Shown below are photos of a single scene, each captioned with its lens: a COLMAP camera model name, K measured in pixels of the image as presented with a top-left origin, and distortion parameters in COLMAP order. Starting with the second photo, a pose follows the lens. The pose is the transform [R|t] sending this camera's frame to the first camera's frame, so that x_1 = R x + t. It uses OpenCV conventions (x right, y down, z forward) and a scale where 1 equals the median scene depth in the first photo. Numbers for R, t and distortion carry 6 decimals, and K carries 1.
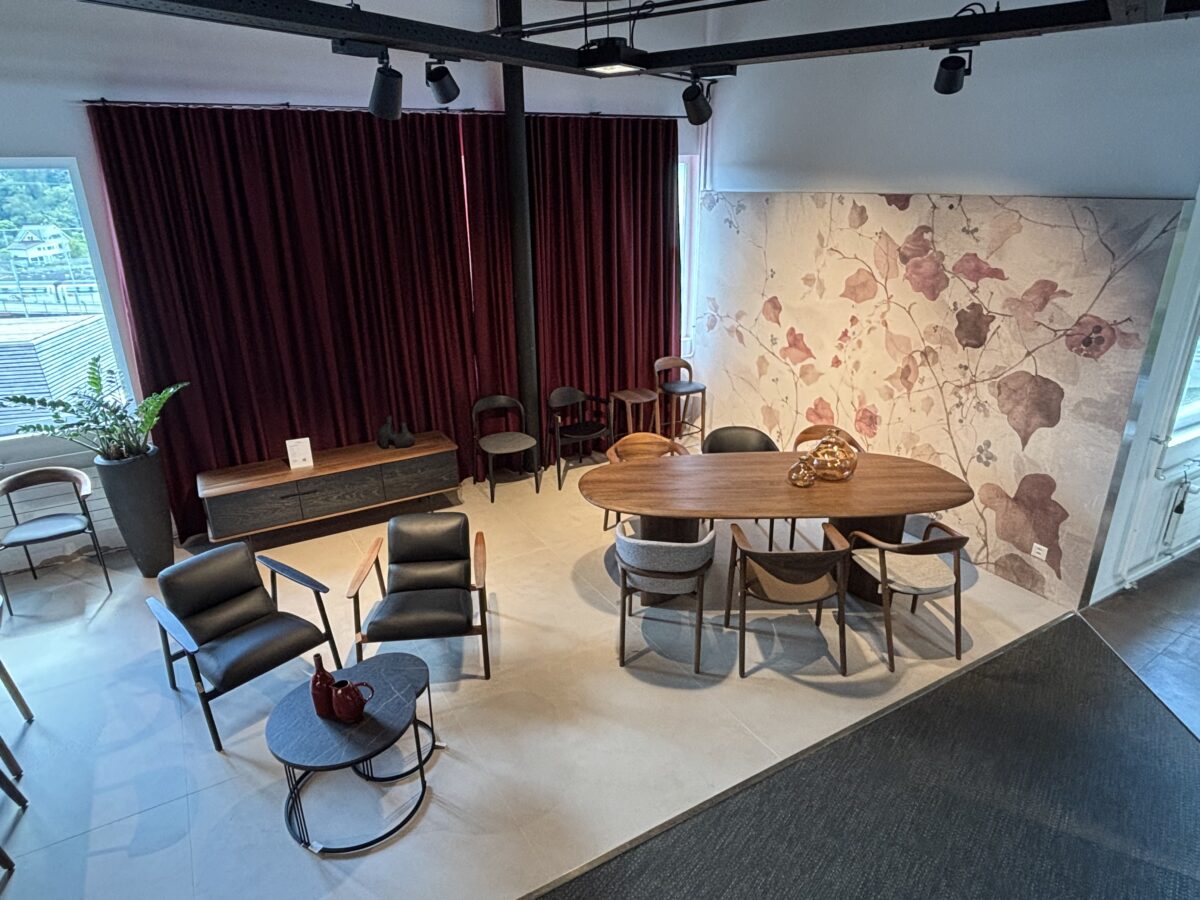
lens RADIAL K [[732.2, 0, 600.0], [0, 732.2, 450.0], [0, 0, 1]] dist [0.020041, -0.035609]
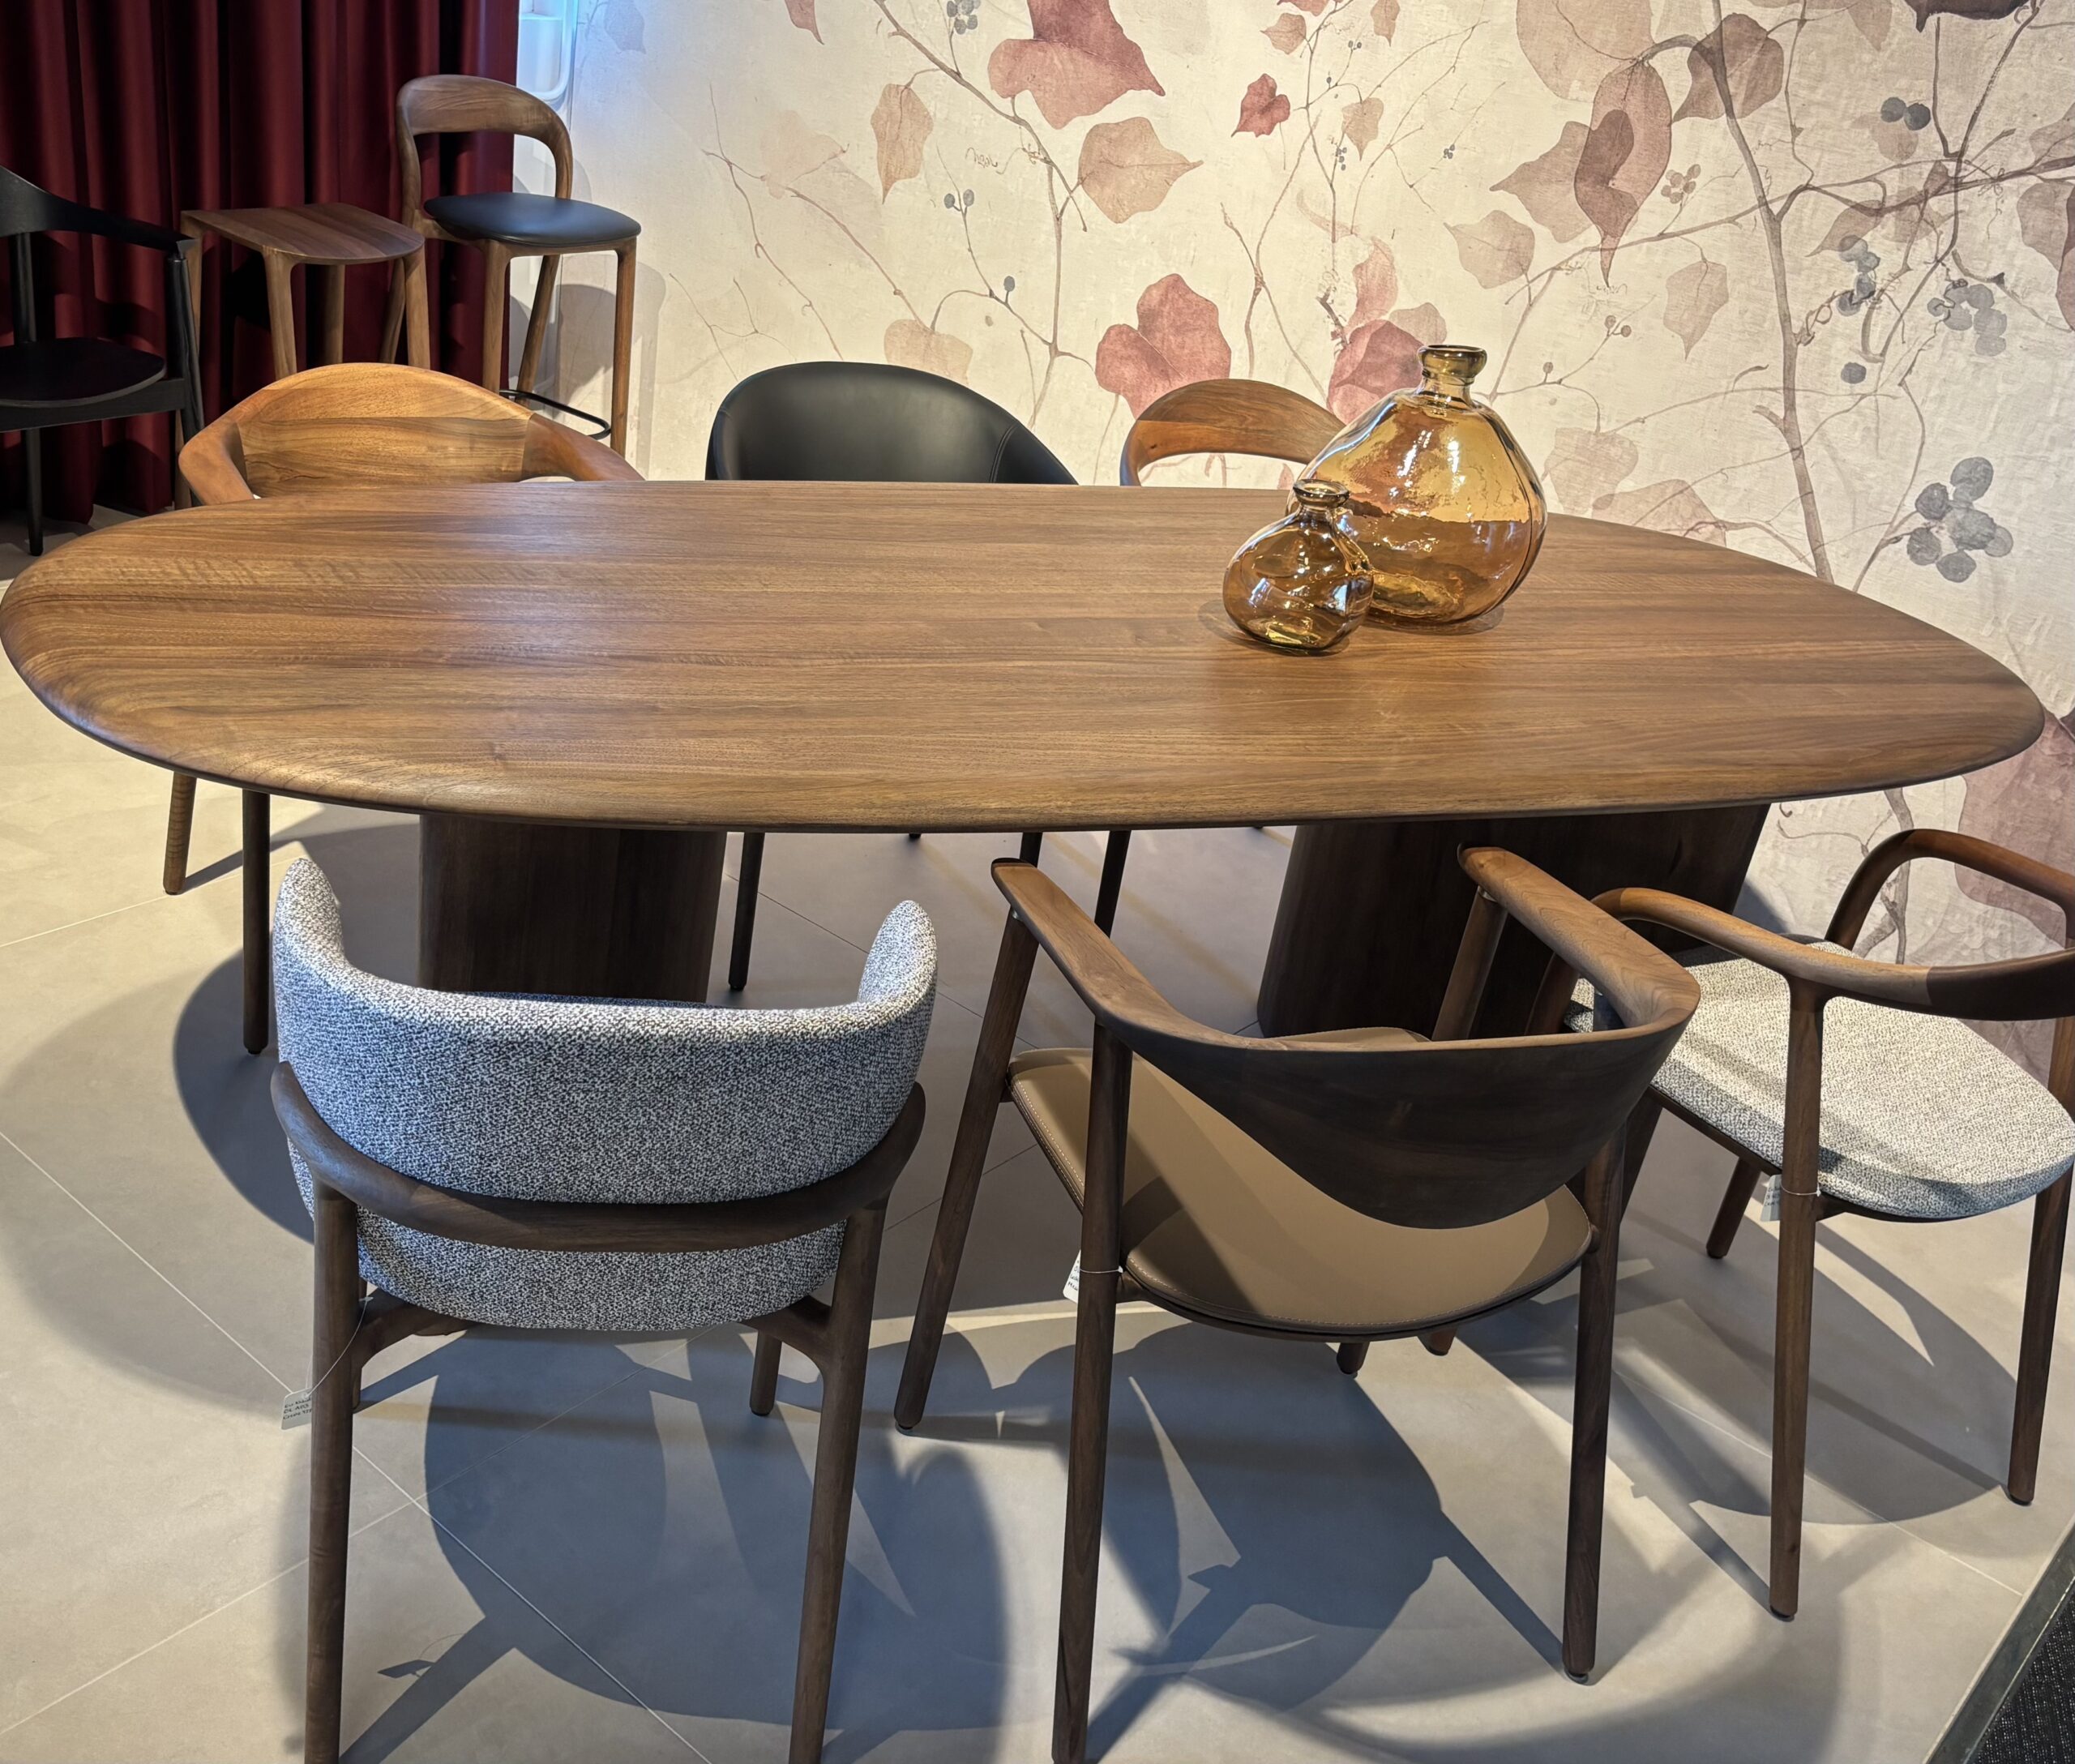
lens RADIAL K [[2192.6, 0, 916.9], [0, 2192.6, 875.5], [0, 0, 1]] dist [0.018996, 0.008808]
pose [[0.941858, -0.019086, 0.335469, -0.003101], [-0.022816, 0.992449, 0.120521, 0.036091], [-0.335236, -0.121168, 0.934310, 0.433814]]
